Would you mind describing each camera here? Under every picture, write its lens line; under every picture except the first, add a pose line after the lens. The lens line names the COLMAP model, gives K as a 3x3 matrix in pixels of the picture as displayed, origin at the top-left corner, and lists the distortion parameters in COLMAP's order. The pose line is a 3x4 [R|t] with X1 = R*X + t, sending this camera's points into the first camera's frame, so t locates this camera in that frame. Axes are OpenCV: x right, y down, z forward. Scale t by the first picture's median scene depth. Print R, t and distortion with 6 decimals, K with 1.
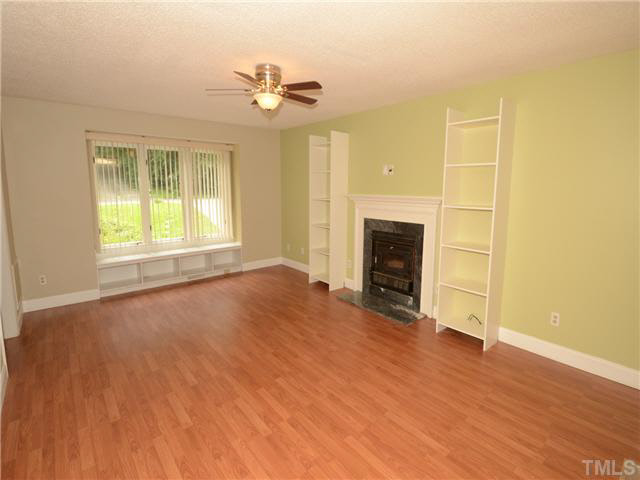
lens RADIAL K [[328.5, 0, 320.0], [0, 328.5, 240.0], [0, 0, 1]] dist [-0.000308, -0.000088]
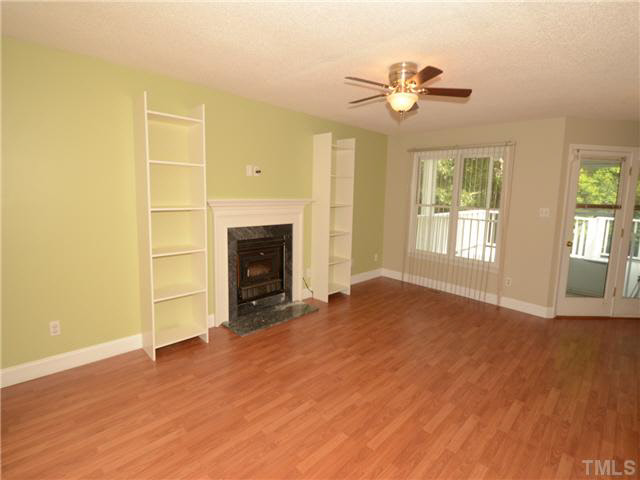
lens RADIAL K [[342.6, 0, 320.7], [0, 342.6, 230.6], [0, 0, 1]] dist [0.028638, -0.000103]
pose [[-0.156151, -0.122821, 0.980067, -0.772351], [0.132086, 0.980730, 0.143949, -0.162566], [-0.978862, 0.151931, -0.136919, 0.963696]]
